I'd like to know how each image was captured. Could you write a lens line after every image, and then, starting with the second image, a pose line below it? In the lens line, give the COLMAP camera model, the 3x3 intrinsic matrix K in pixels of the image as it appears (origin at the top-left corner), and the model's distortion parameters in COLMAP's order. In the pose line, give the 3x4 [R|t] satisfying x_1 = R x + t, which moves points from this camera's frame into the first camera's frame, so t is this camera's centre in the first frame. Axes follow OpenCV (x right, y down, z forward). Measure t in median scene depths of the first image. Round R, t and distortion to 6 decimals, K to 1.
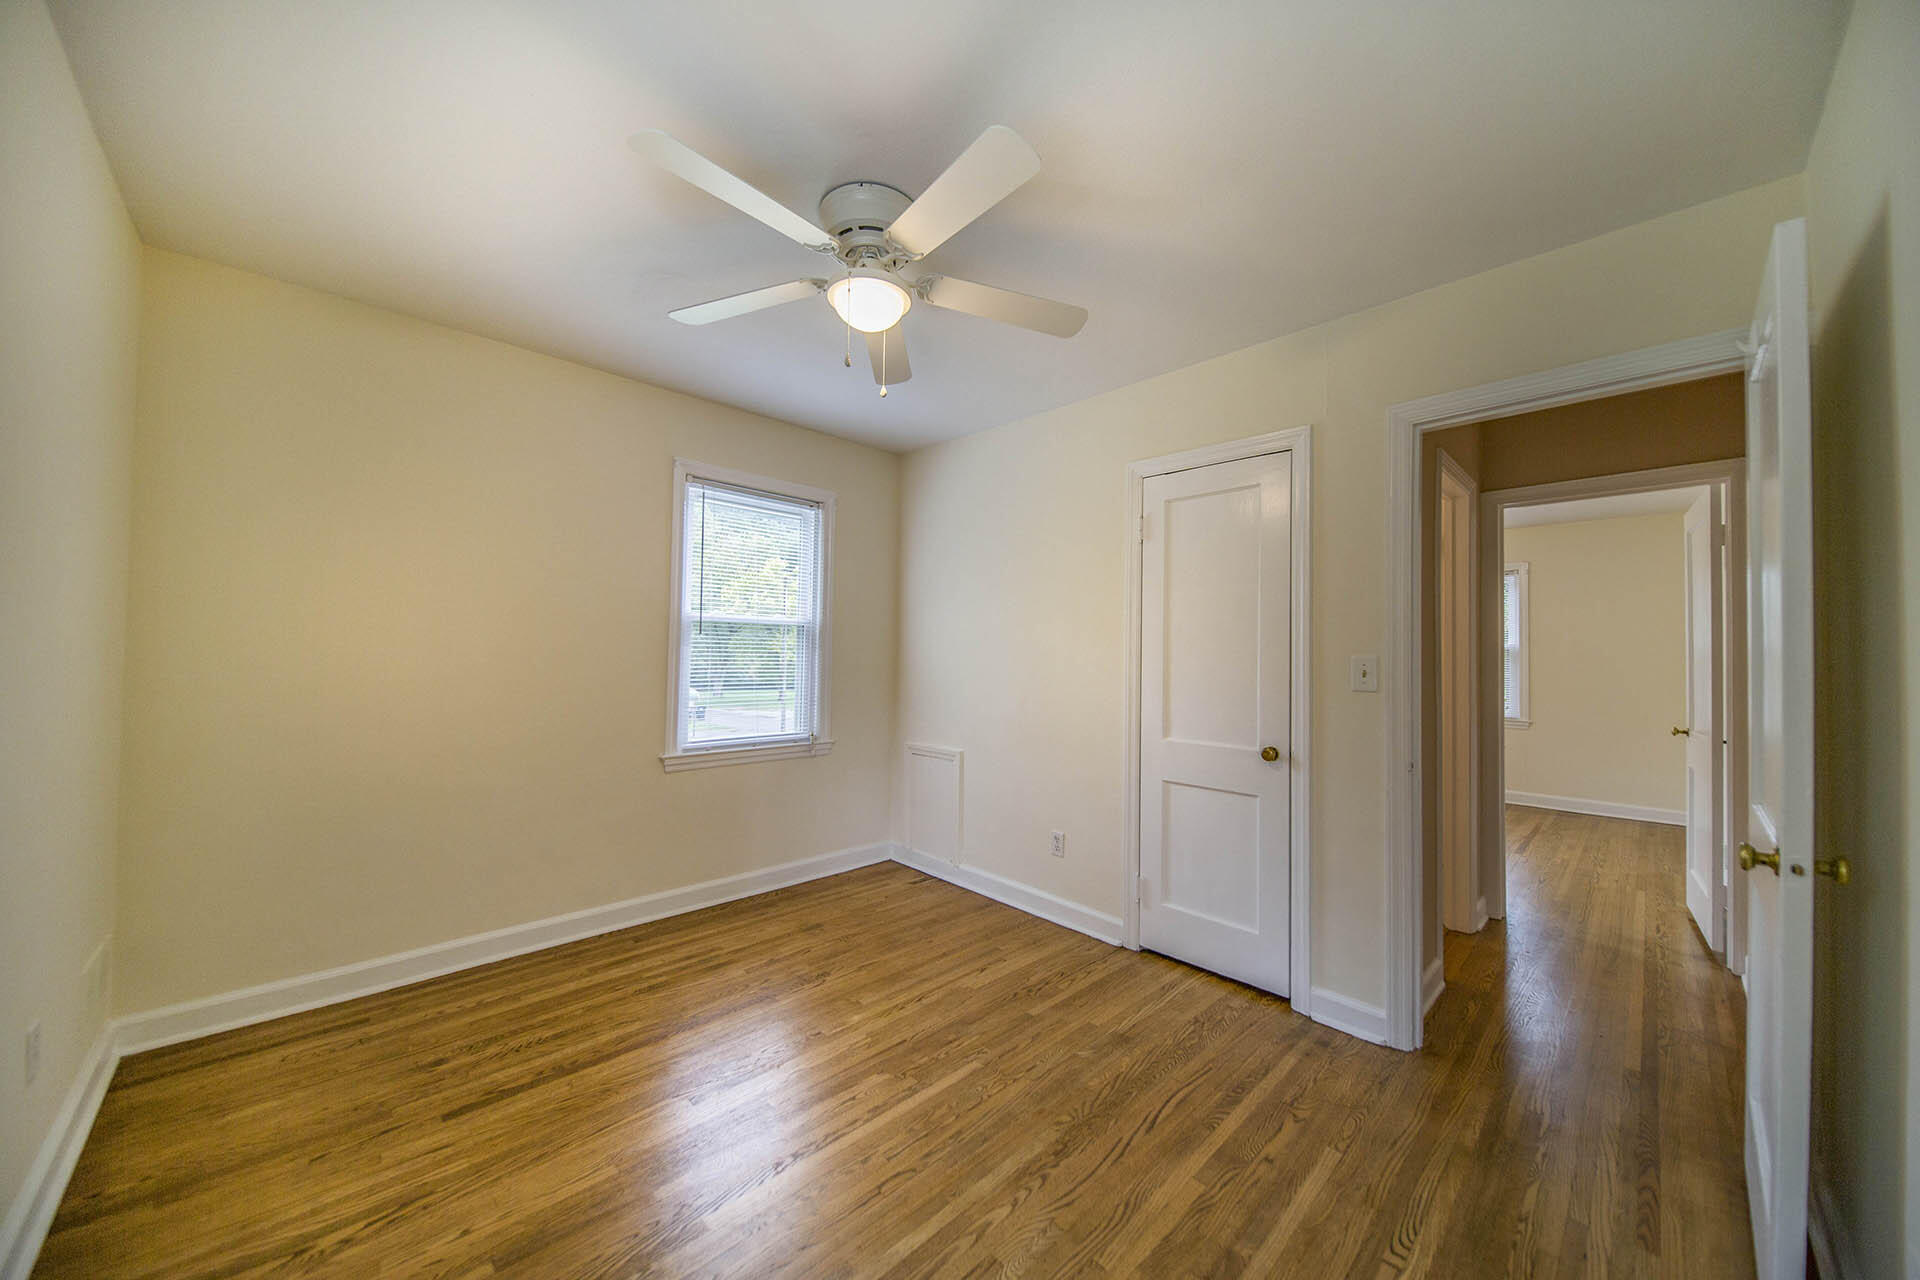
lens RADIAL K [[670.7, 0, 960.0], [0, 670.7, 640.0], [0, 0, 1]] dist [0.014756, -0.008071]
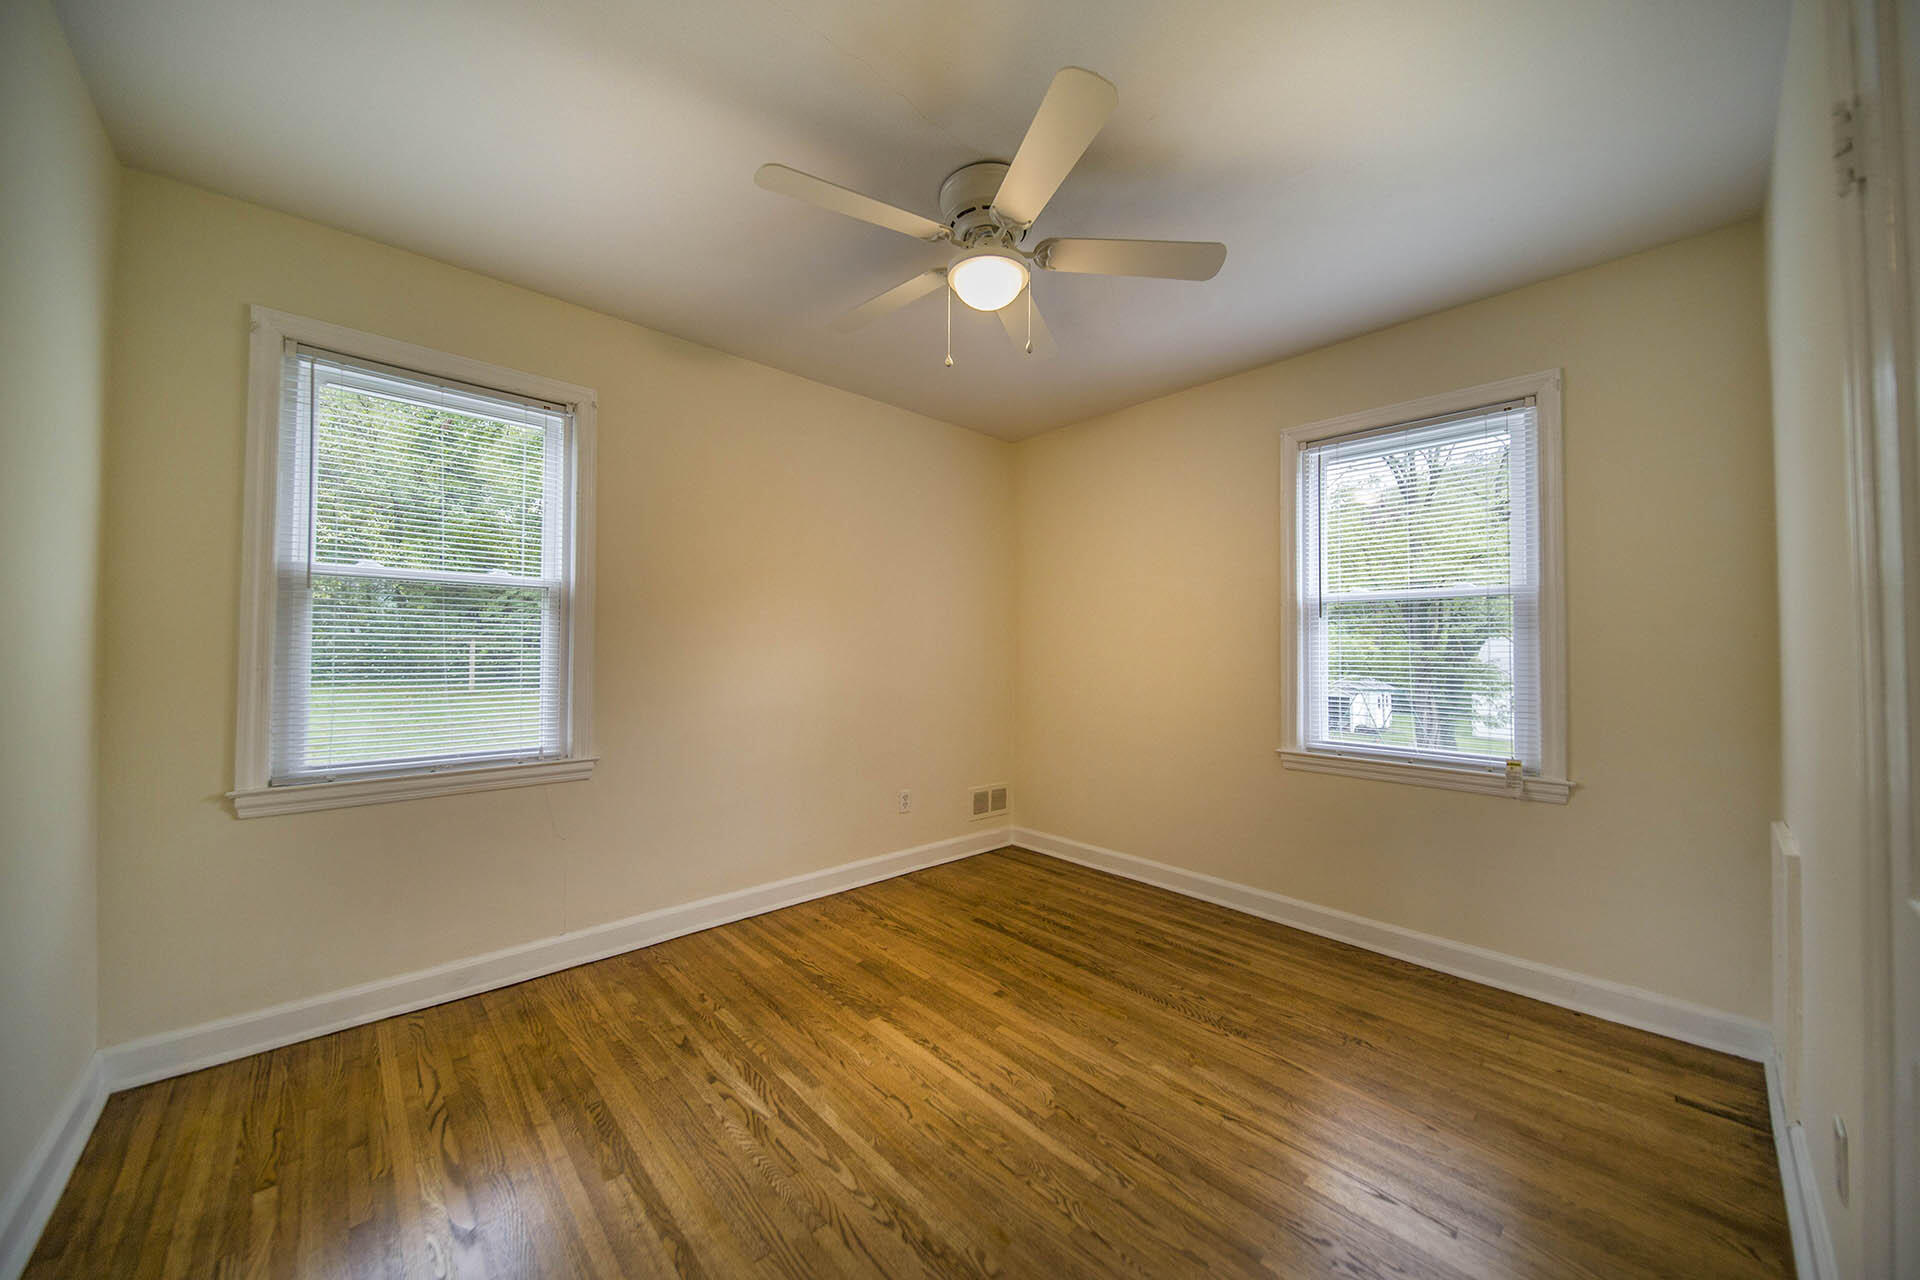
lens RADIAL K [[670.7, 0, 960.0], [0, 670.7, 640.0], [0, 0, 1]] dist [0.014756, -0.008071]
pose [[-0.026423, -0.033530, -0.999088, 0.696401], [0.011534, 0.999361, -0.033844, 0.062051], [0.999584, -0.012418, -0.026019, 0.782140]]
